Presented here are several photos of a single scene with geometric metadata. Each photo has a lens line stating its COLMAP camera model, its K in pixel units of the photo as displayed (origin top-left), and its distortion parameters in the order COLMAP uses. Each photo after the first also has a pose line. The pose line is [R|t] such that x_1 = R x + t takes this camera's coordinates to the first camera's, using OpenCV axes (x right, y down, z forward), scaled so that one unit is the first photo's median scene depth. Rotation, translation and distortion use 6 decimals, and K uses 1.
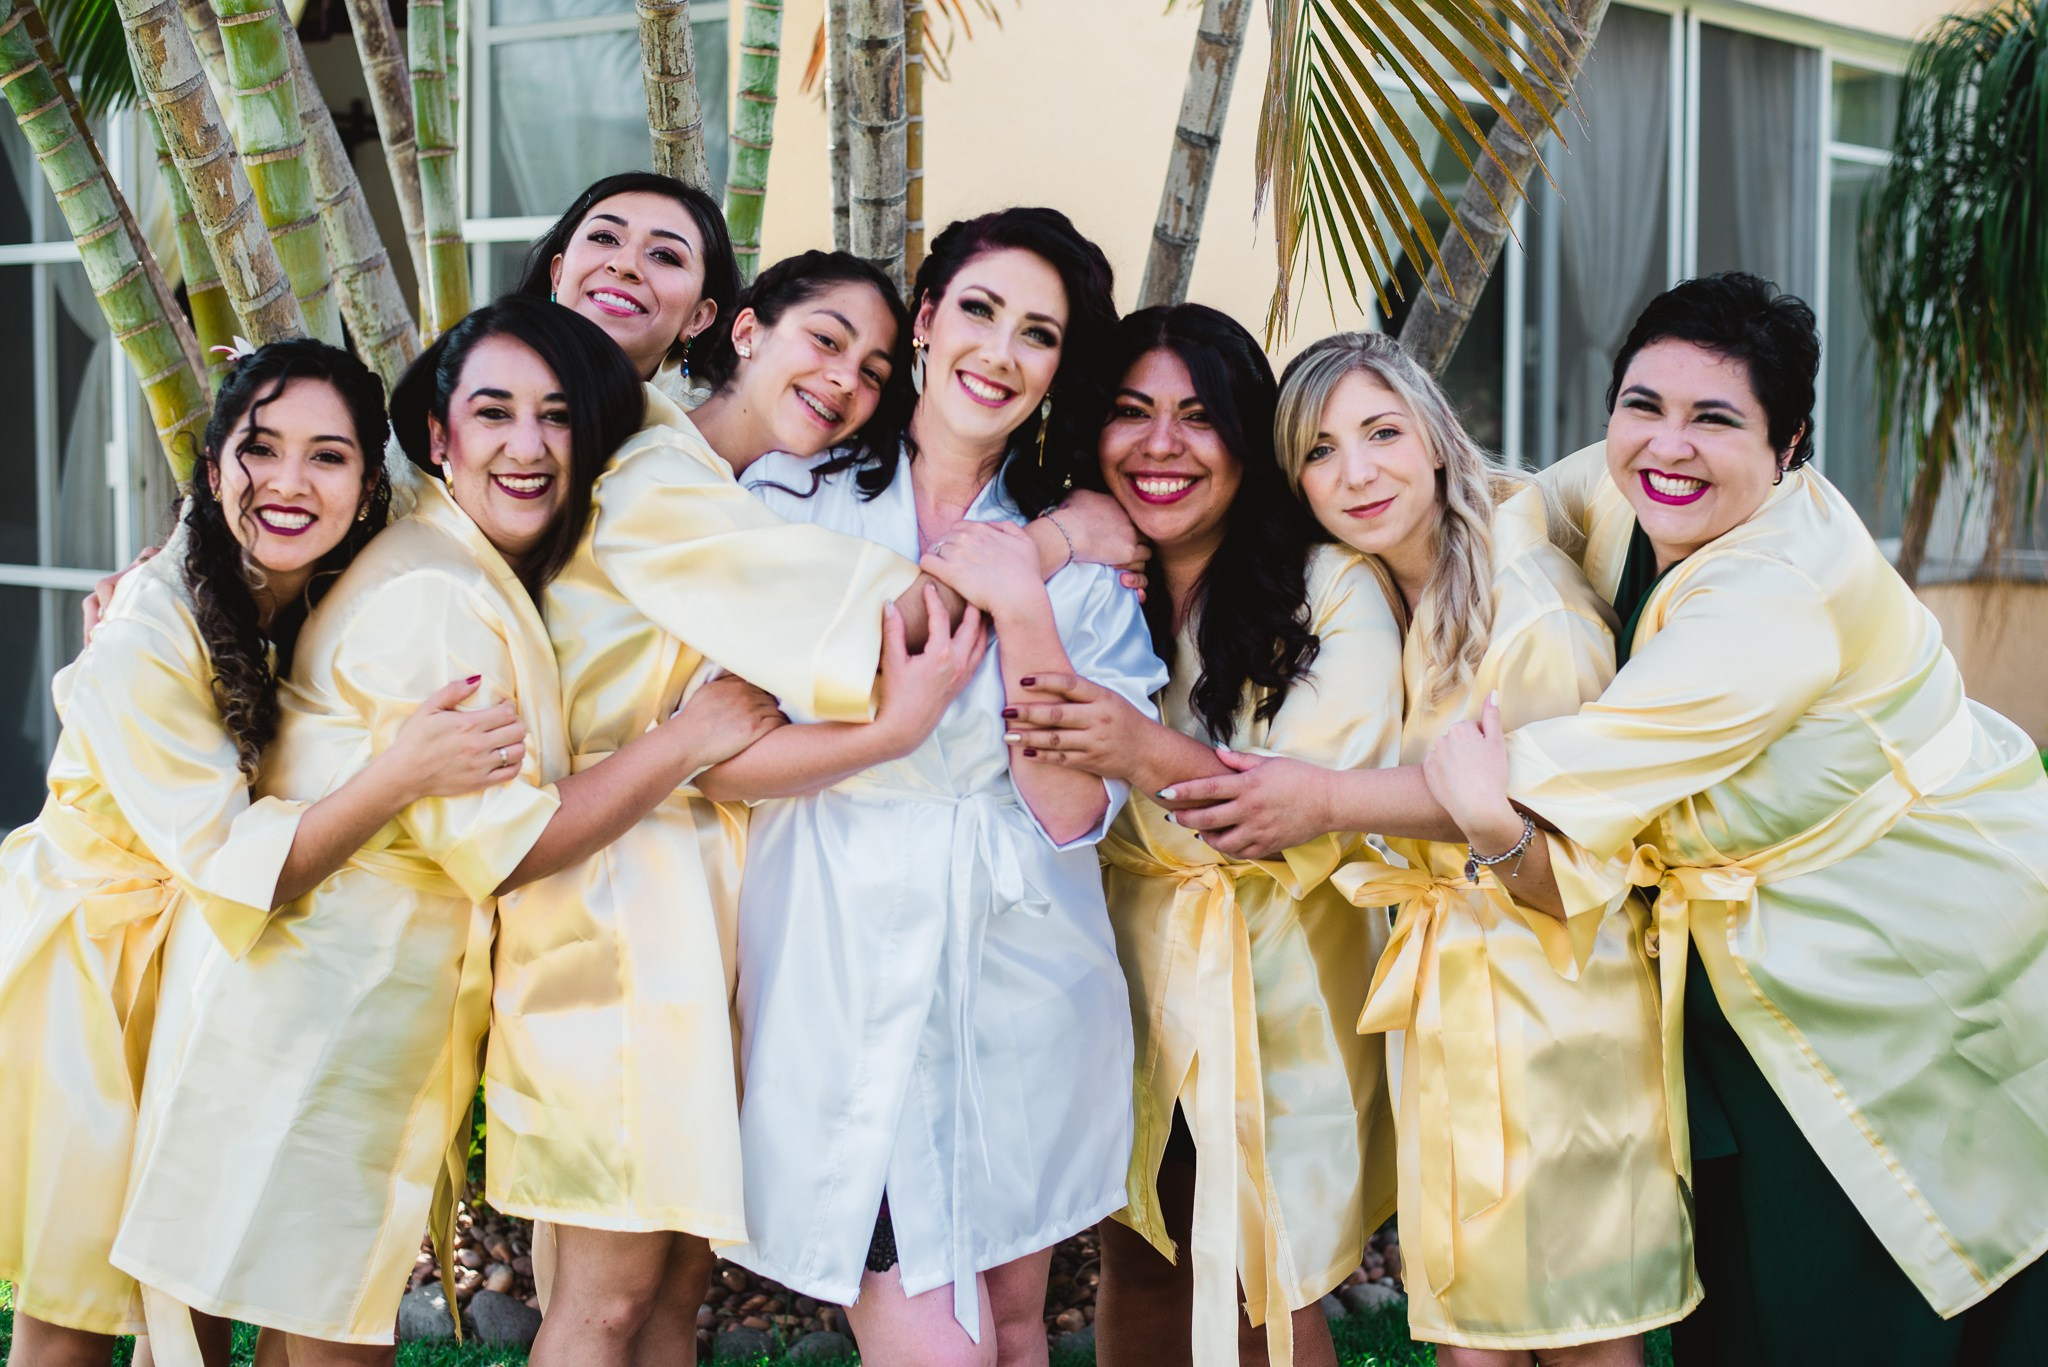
lens RADIAL K [[2931.8, 0, 1017.5], [0, 2931.8, 761.2], [0, 0, 1]] dist [-0.086912, 0.034876]
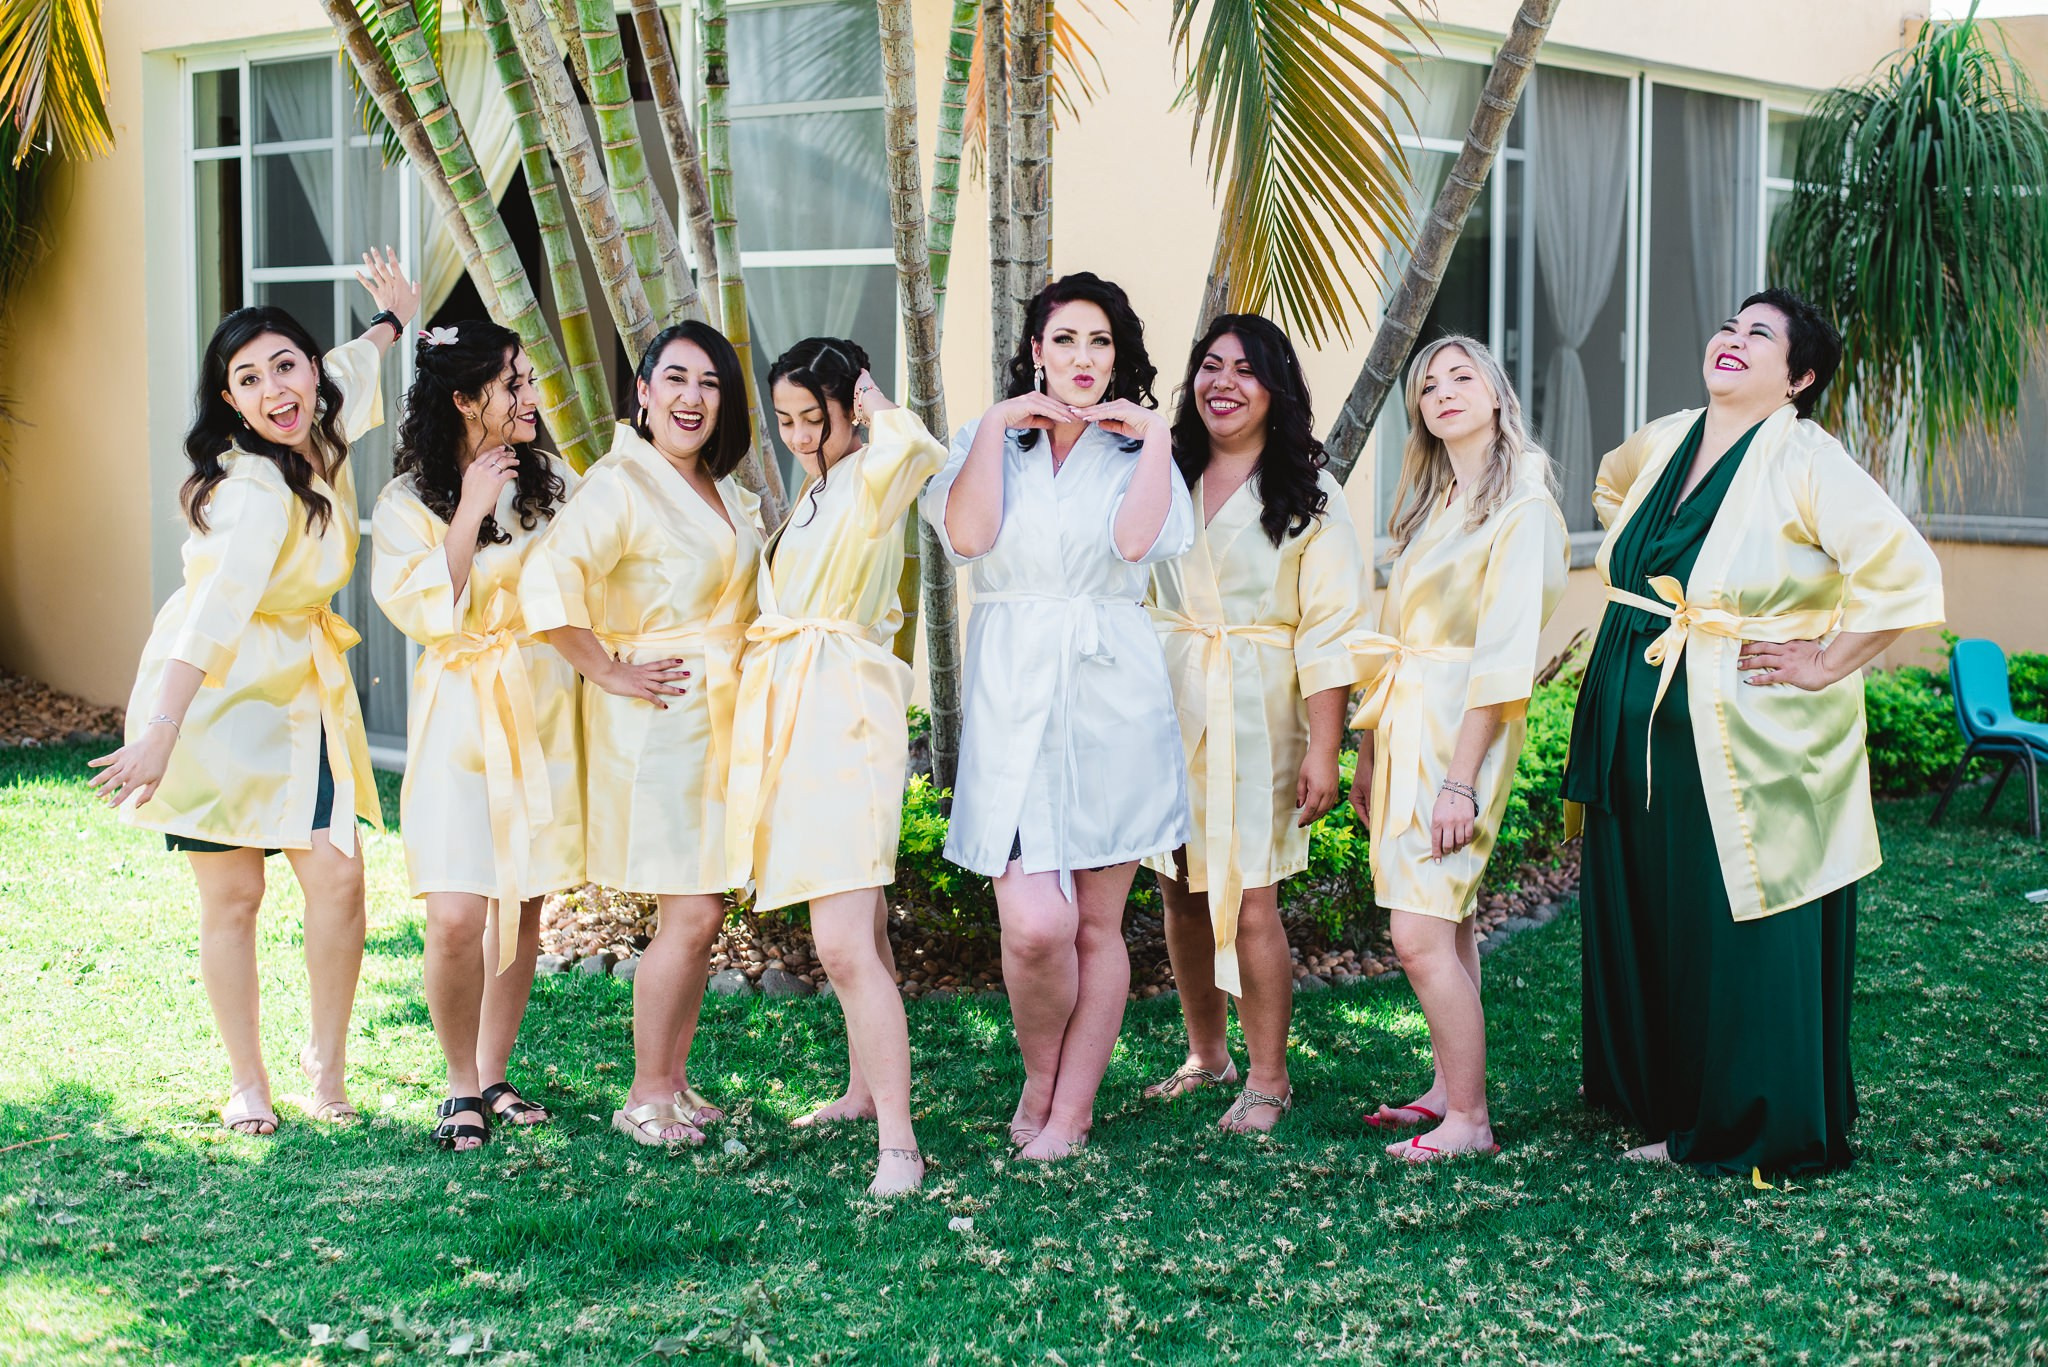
lens RADIAL K [[2936.3, 0, 1024.3], [0, 2936.3, 729.9], [0, 0, 1]] dist [-0.119186, 0.093671]
pose [[0.999801, 0.002605, -0.019778, -0.017778], [-0.002715, 0.999981, -0.005495, 0.060640], [0.019763, 0.005547, 0.999789, -0.516007]]
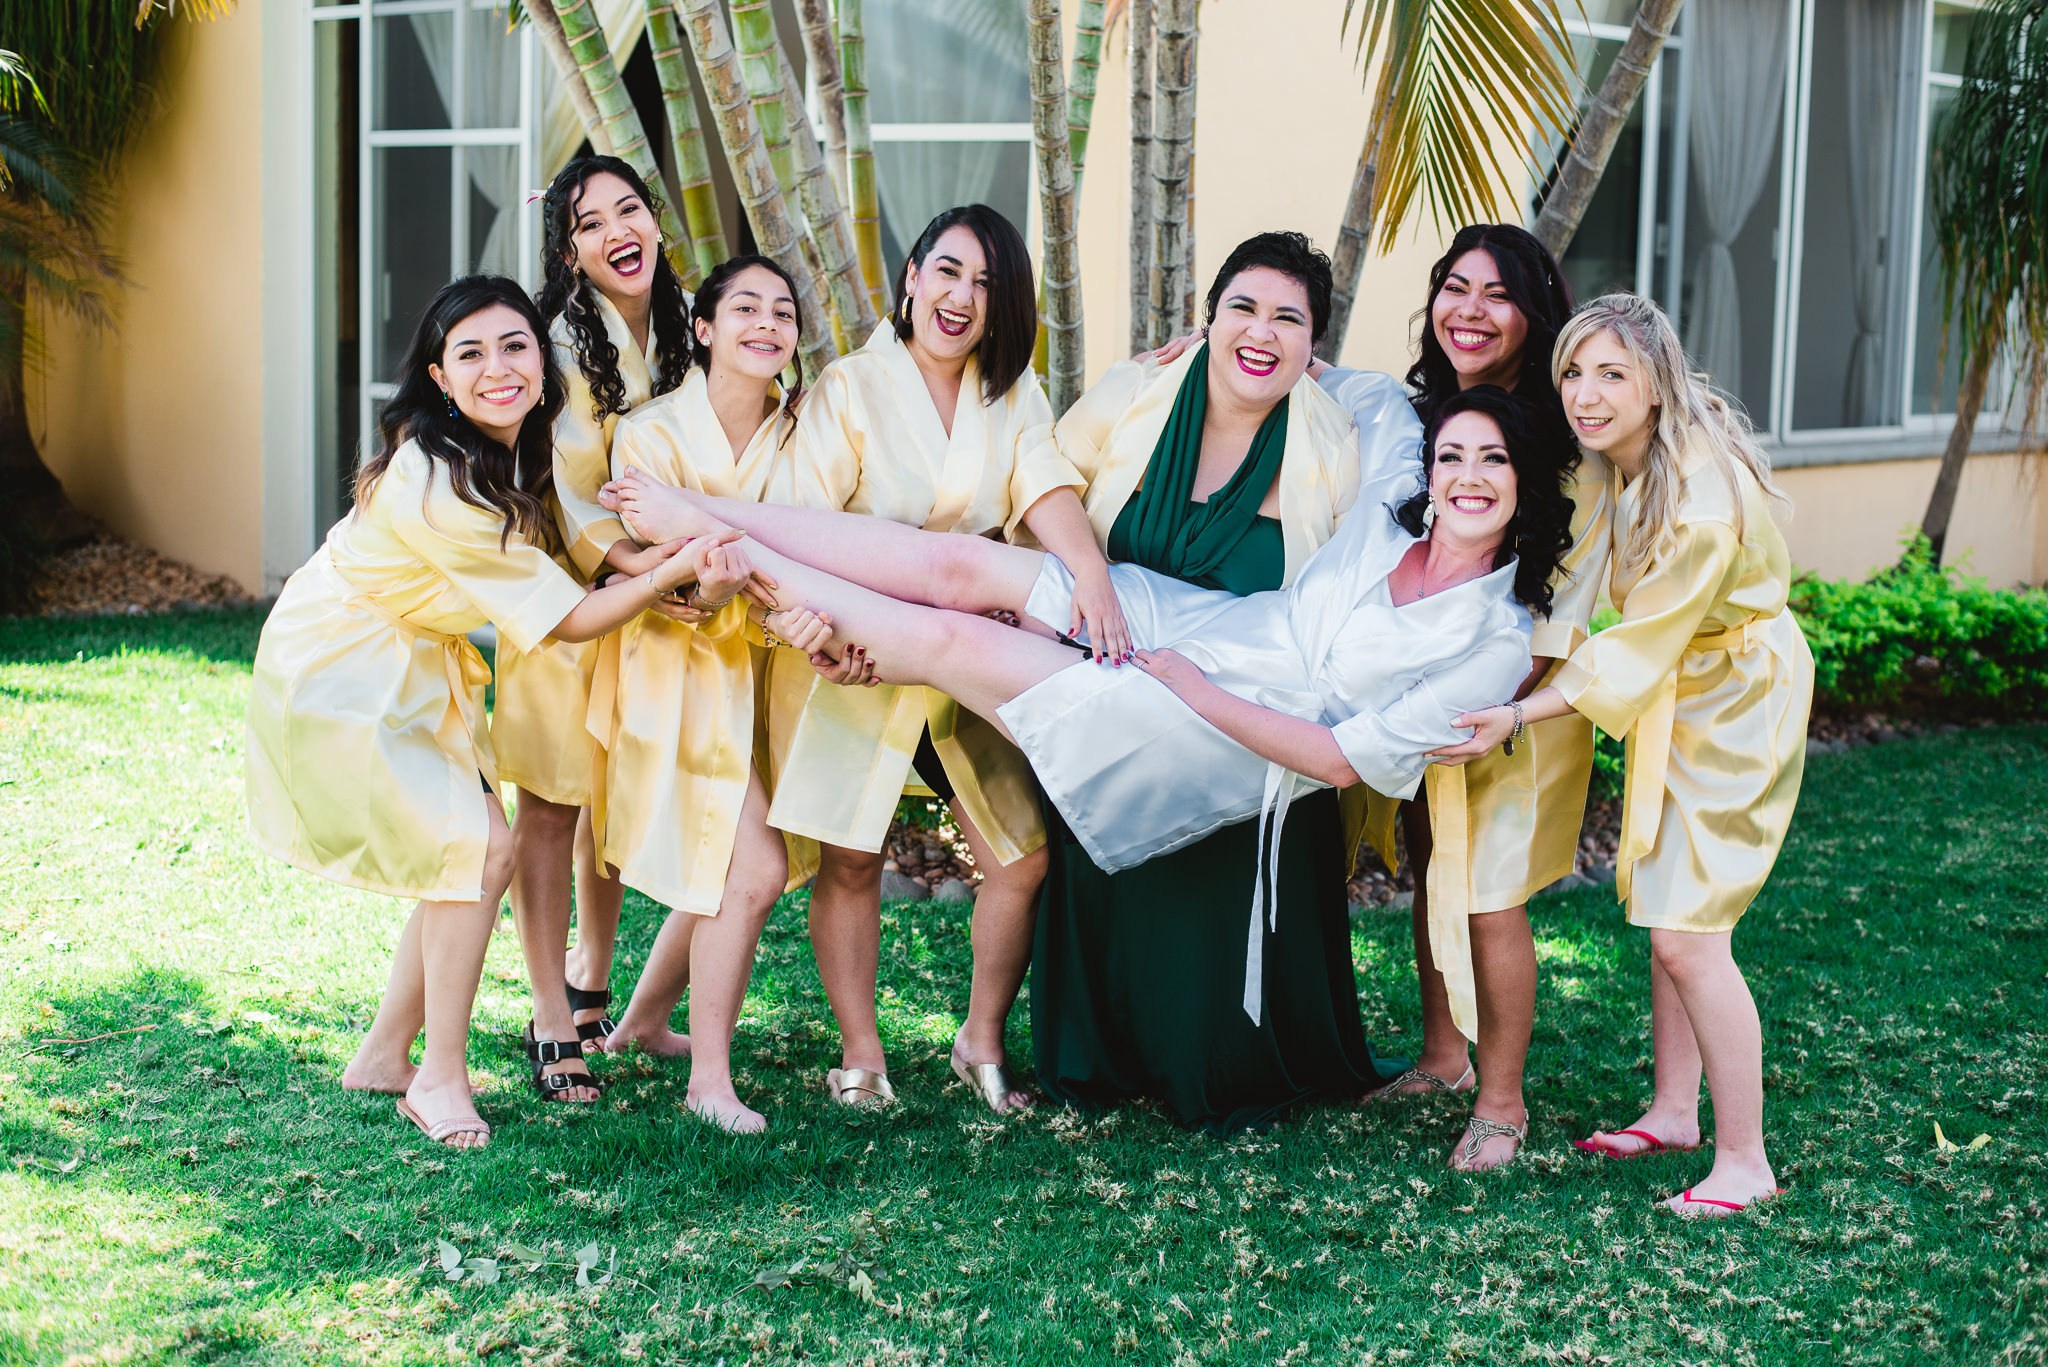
lens RADIAL K [[2936.3, 0, 1024.3], [0, 2936.3, 729.9], [0, 0, 1]] dist [-0.119186, 0.093671]
pose [[0.997884, 0.031625, -0.056802, -0.027472], [-0.029671, 0.998950, 0.034918, 0.053415], [0.057846, -0.033159, 0.997775, -0.459820]]
